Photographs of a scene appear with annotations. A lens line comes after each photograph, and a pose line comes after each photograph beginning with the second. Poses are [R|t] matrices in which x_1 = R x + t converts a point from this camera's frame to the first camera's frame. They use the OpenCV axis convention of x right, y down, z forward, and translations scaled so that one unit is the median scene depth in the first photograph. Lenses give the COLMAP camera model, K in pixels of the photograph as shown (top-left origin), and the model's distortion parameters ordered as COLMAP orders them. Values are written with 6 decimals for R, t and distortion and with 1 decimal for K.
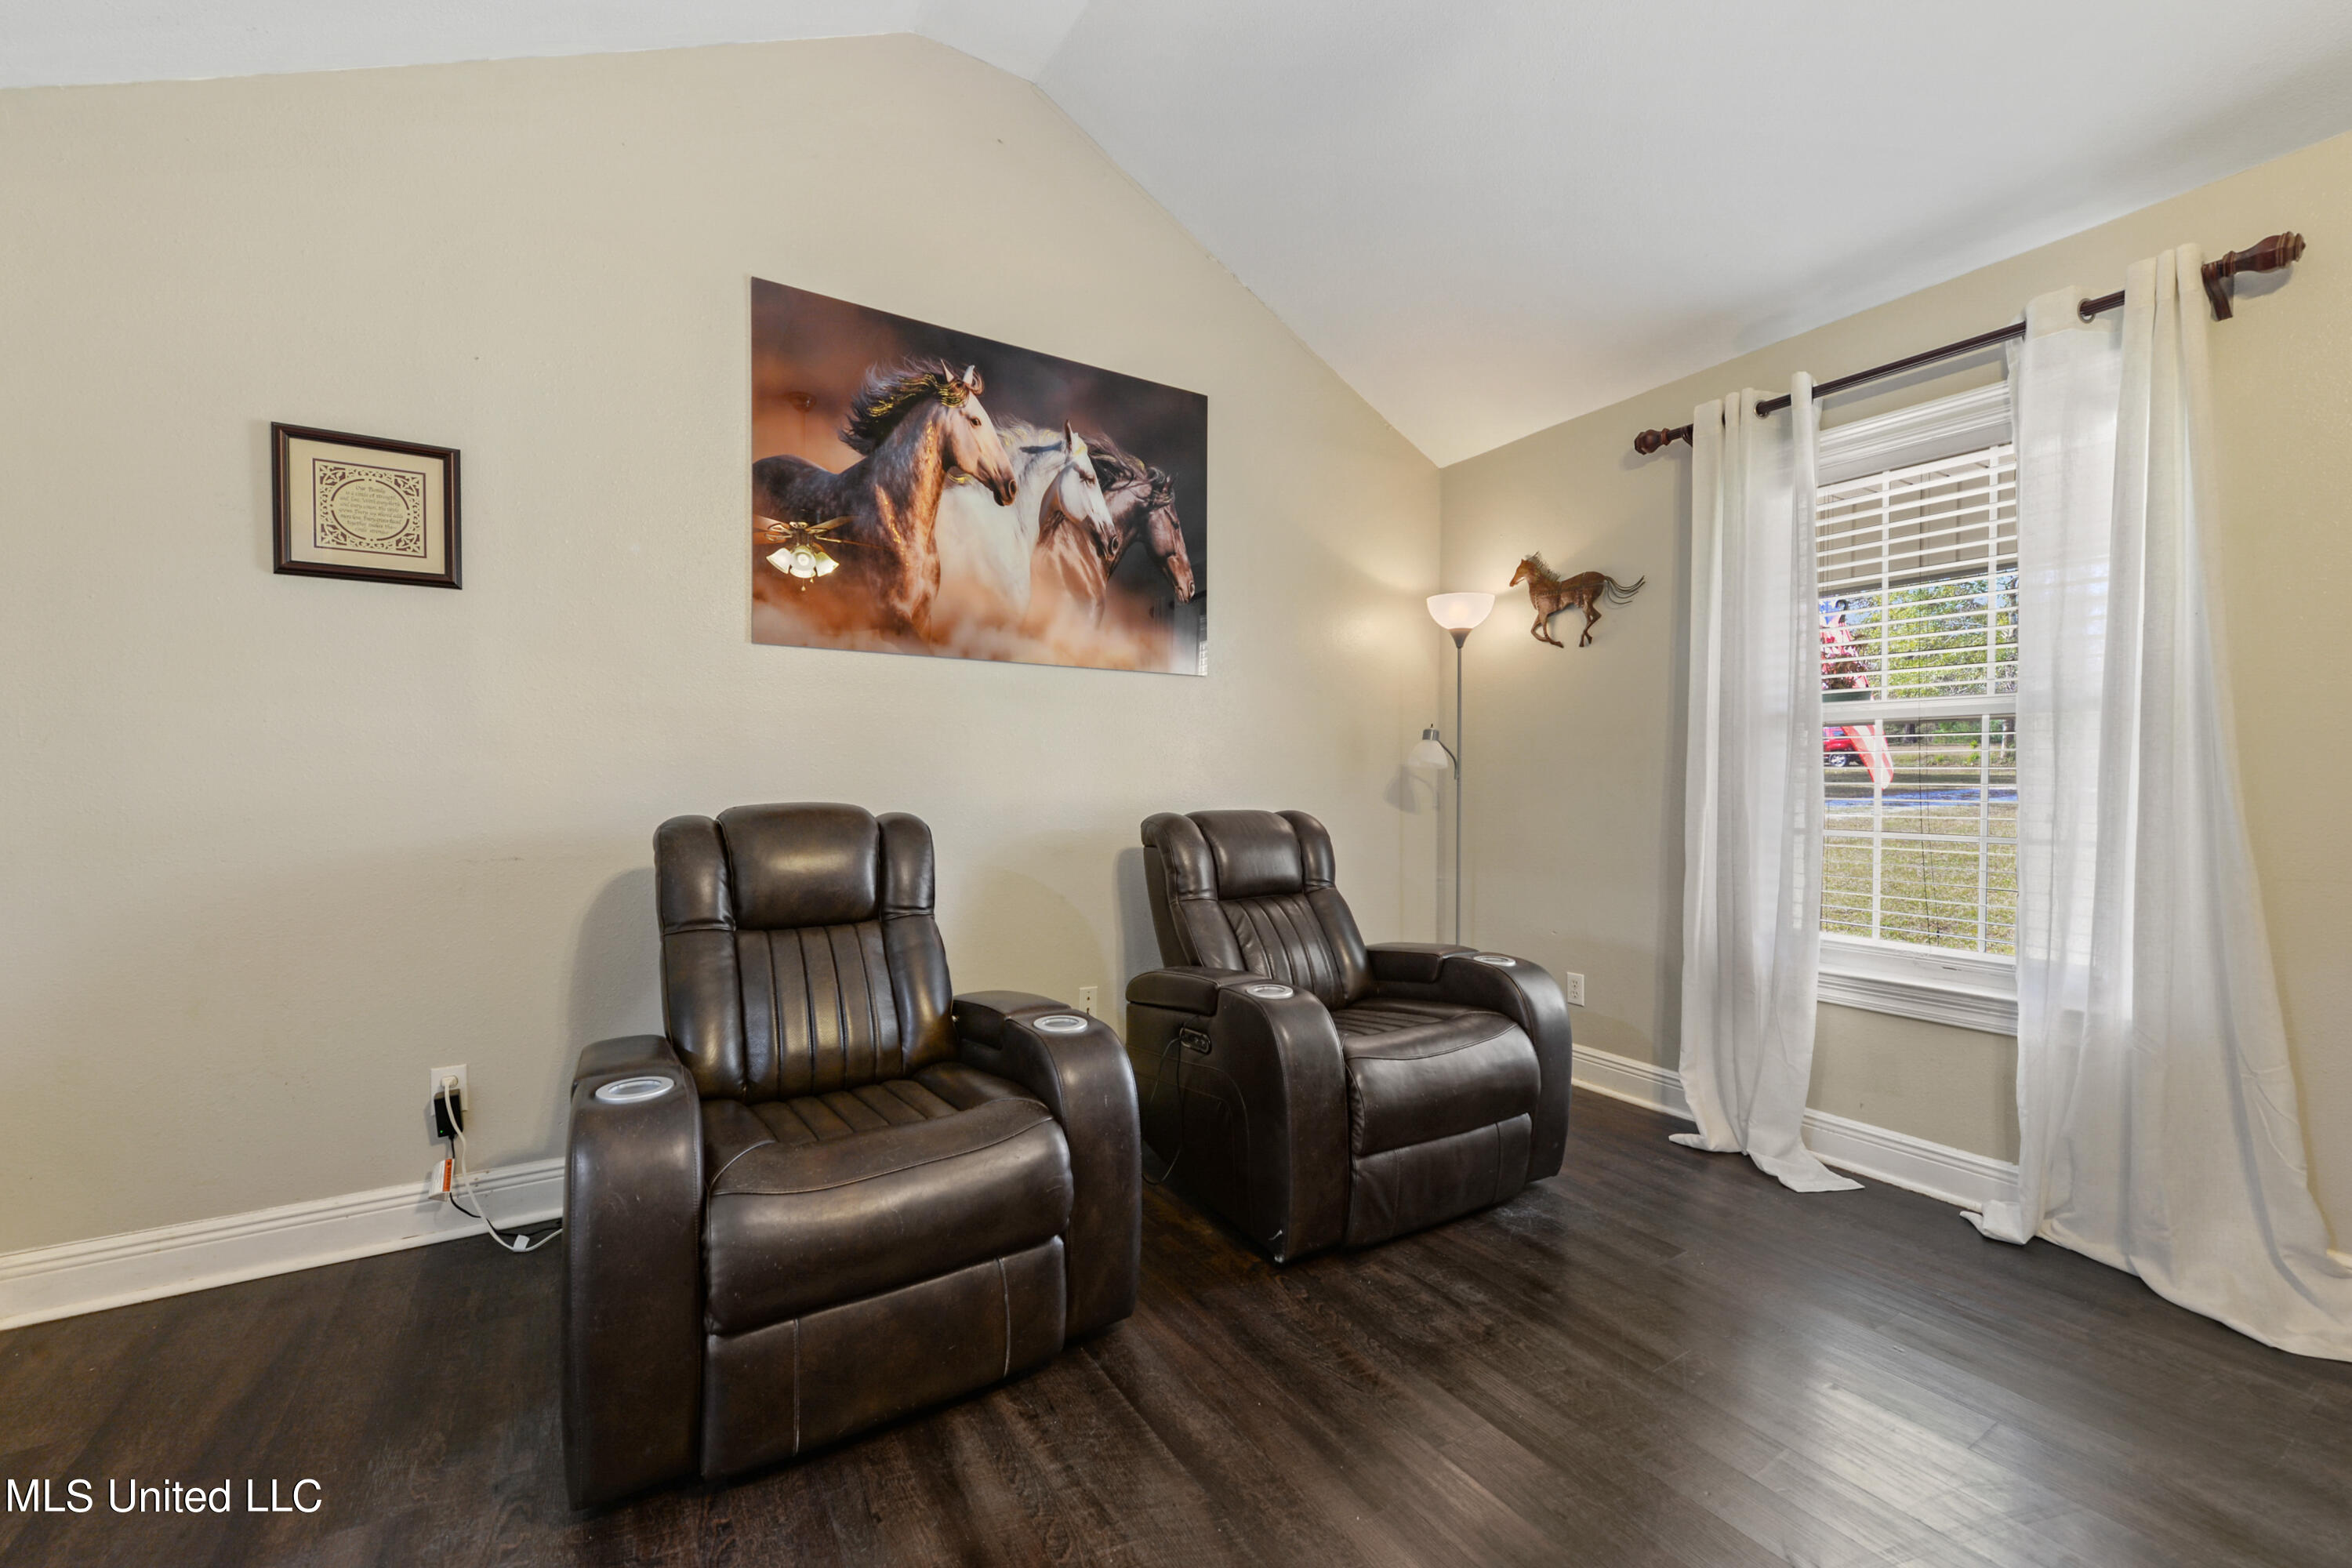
lens RADIAL K [[925.9, 0, 1167.8], [0, 925.9, 790.6], [0, 0, 1]] dist [0.008882, -0.000757]
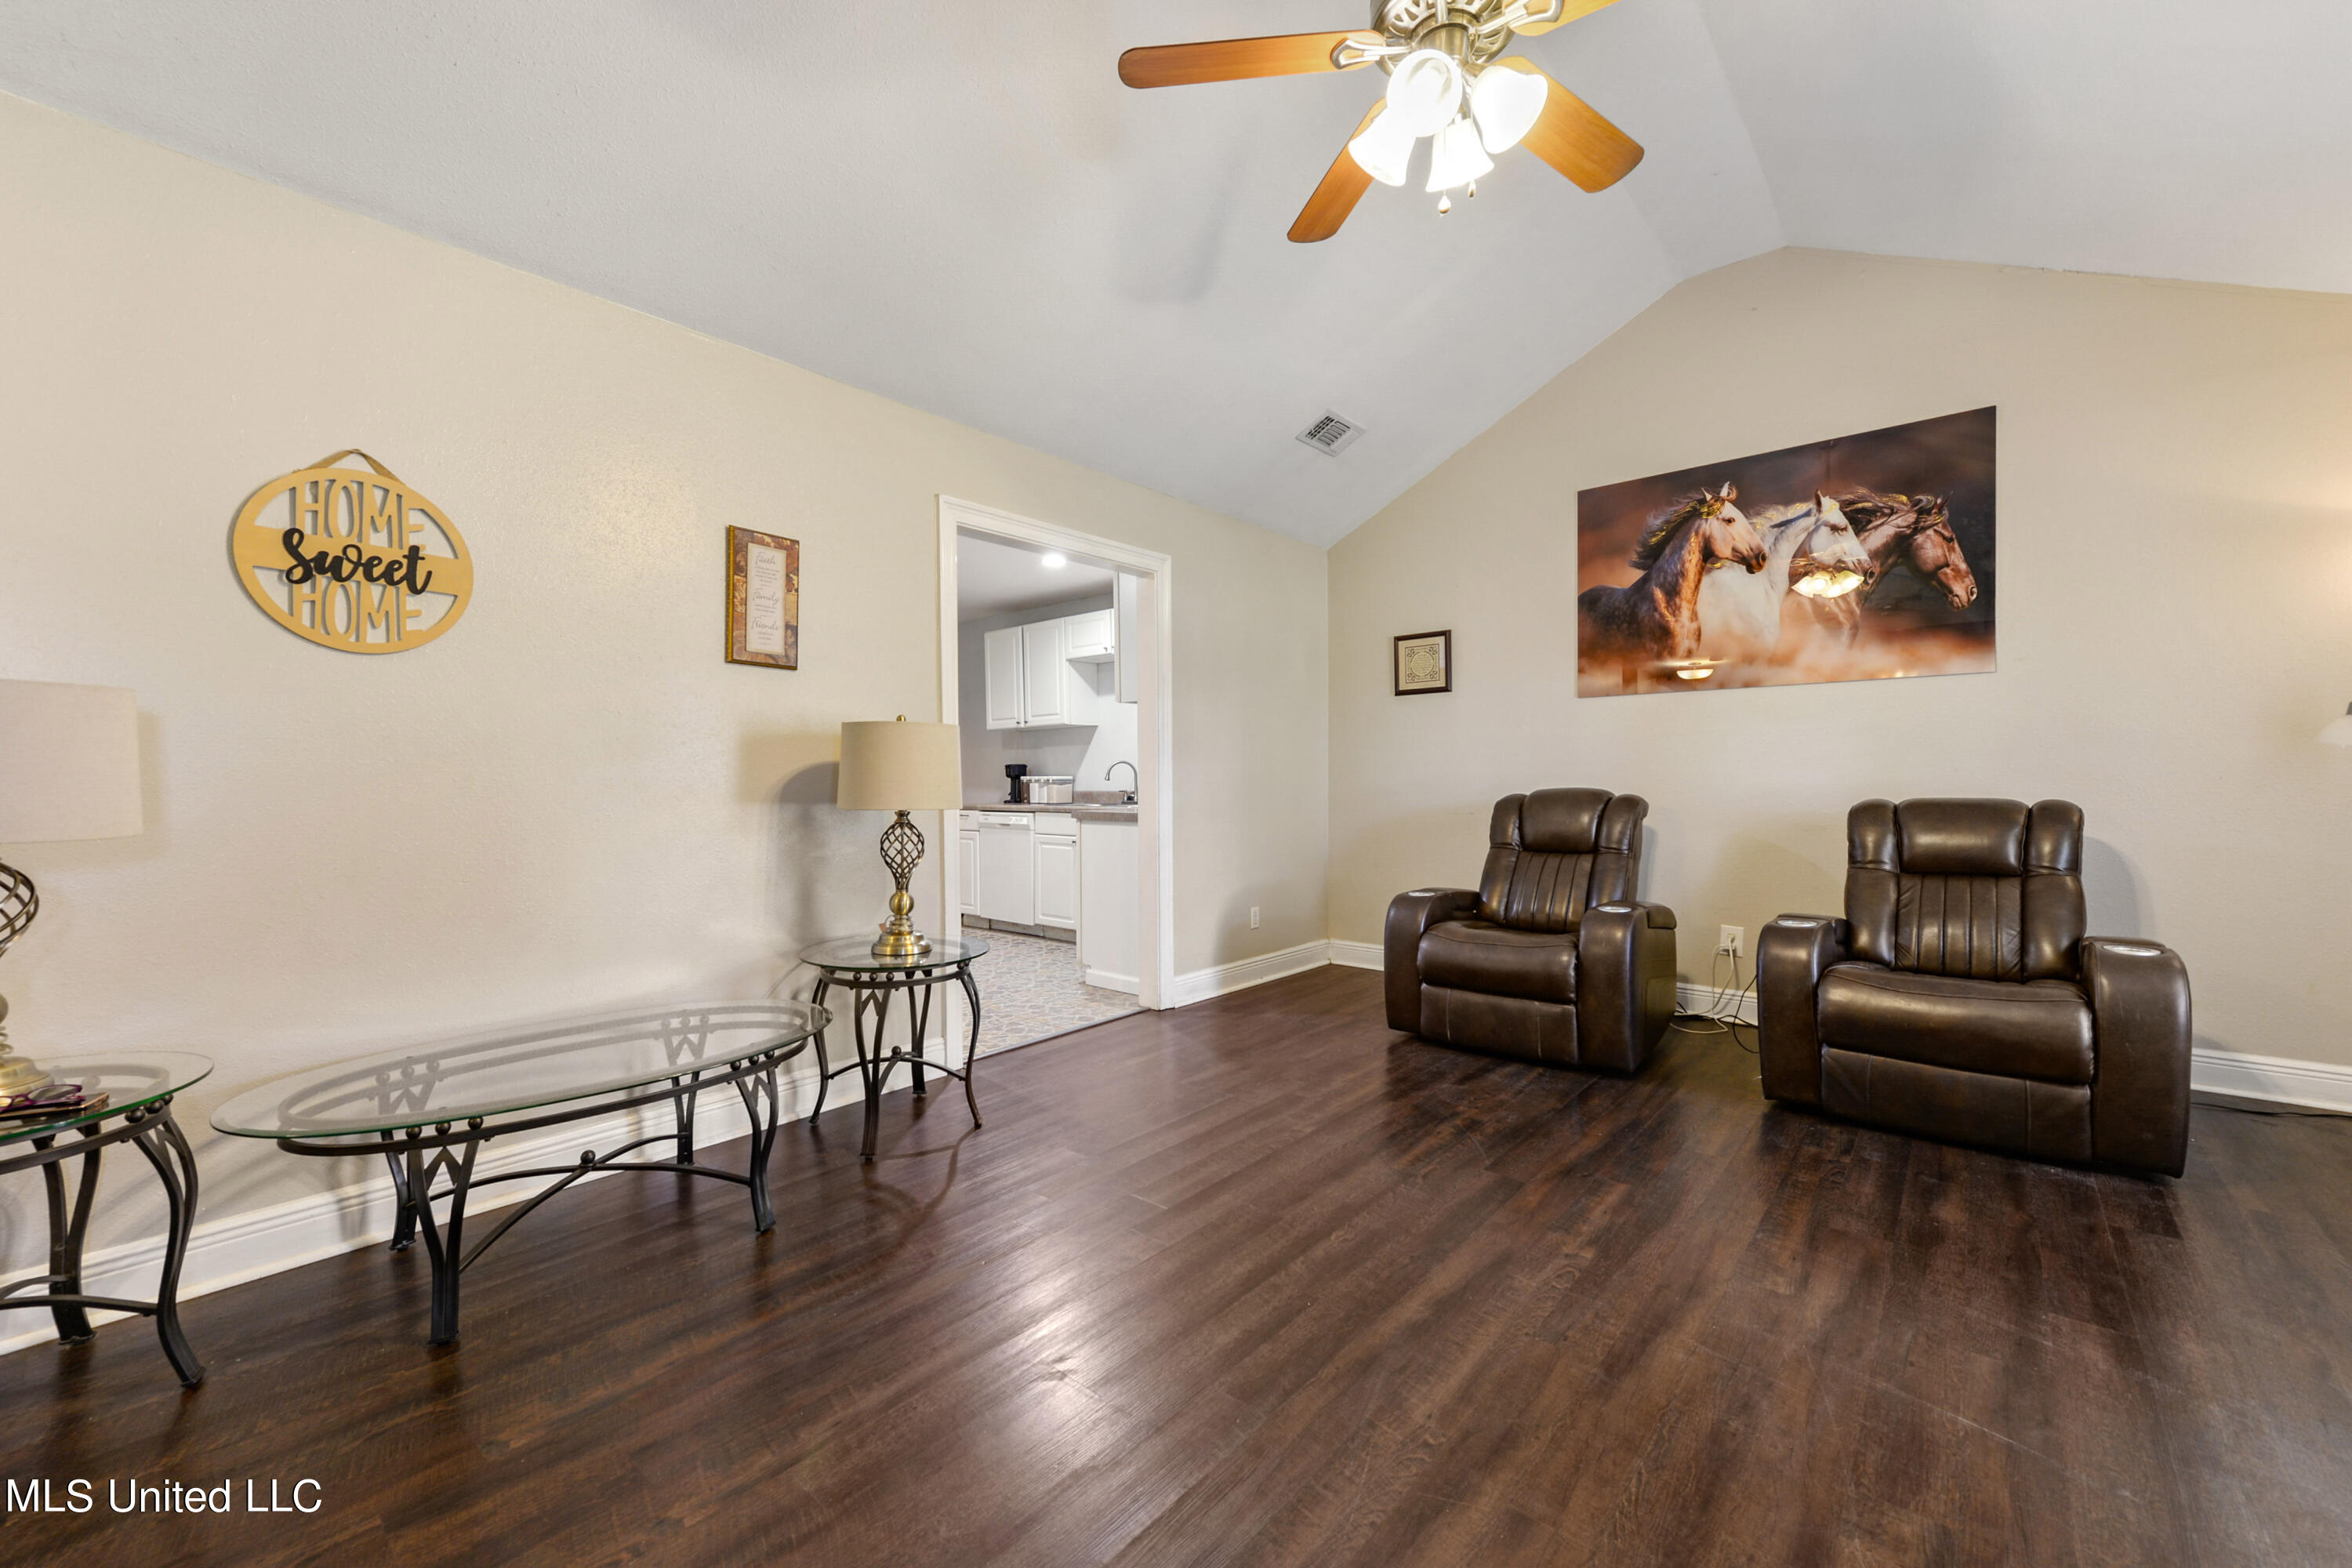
lens RADIAL K [[925.9, 0, 1167.5], [0, 925.9, 778.2], [0, 0, 1]] dist [0.008882, -0.000757]
pose [[0.315879, -0.003223, -0.948794, 0.871329], [0.008467, 0.999964, -0.000578, -0.011230], [0.948762, -0.007851, 0.315895, -0.267097]]
